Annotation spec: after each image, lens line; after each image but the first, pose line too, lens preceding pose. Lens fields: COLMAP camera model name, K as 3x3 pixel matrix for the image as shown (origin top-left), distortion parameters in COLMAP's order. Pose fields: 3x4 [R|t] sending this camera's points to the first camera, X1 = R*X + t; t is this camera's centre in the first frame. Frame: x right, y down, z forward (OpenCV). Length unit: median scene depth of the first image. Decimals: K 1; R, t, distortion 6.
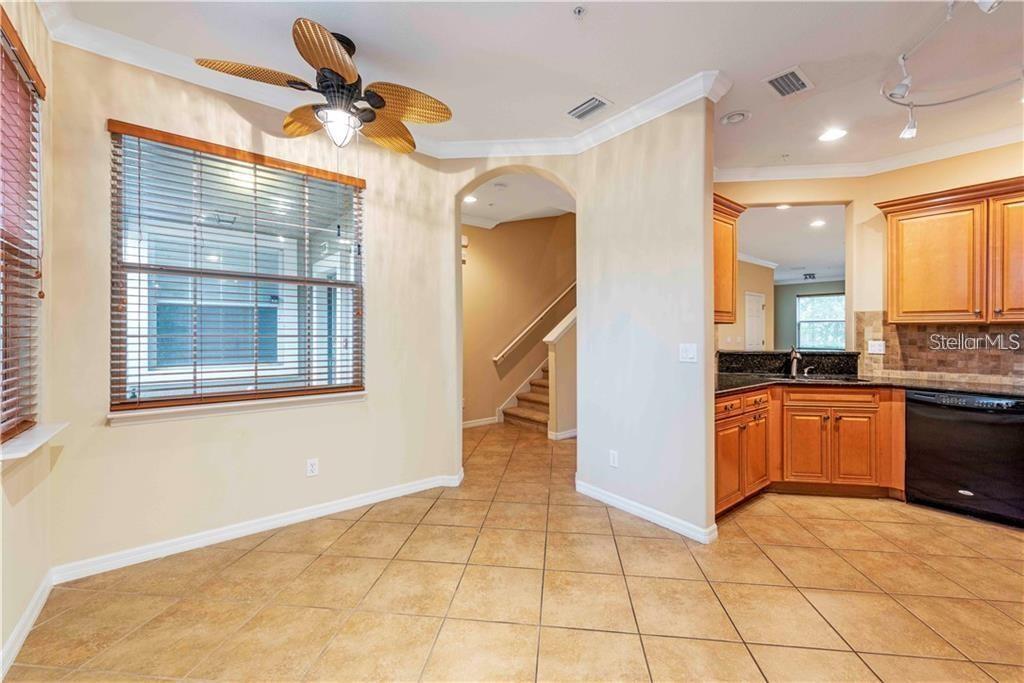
lens RADIAL K [[405.7, 0, 515.4], [0, 405.7, 338.4], [0, 0, 1]] dist [0.028718, -0.011113]
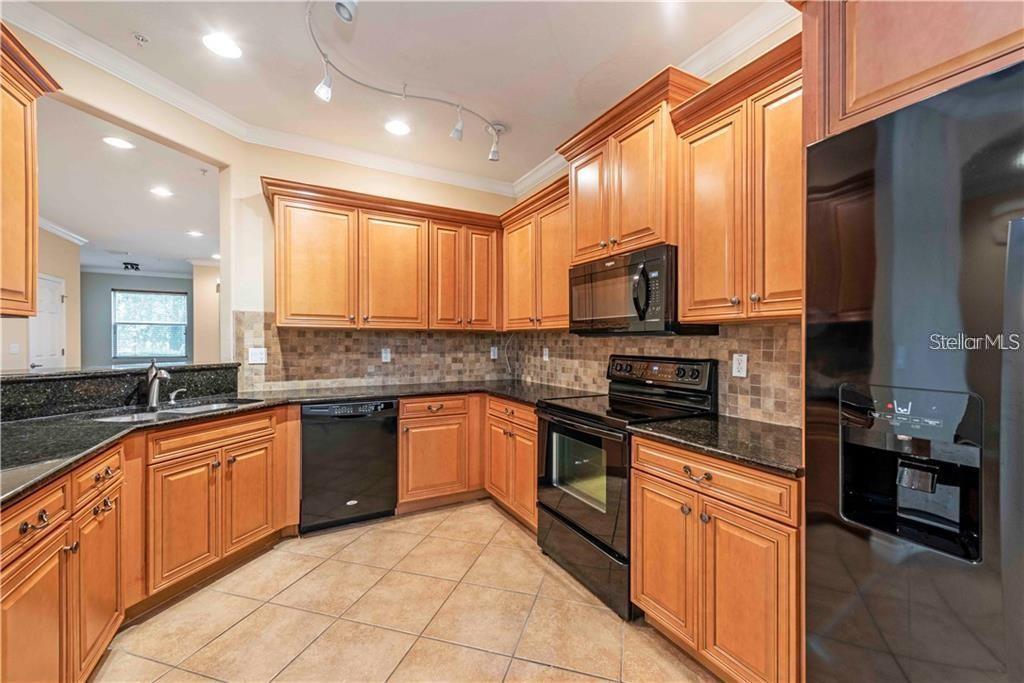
lens RADIAL K [[411.4, 0, 512.0], [0, 411.4, 339.0], [0, 0, 1]] dist [0.010248, -0.005017]
pose [[0.176817, 0.000032, 0.984244, 0.173856], [0.010170, 0.999947, -0.001860, -0.005540], [-0.984191, 0.010338, 0.176807, 0.392529]]
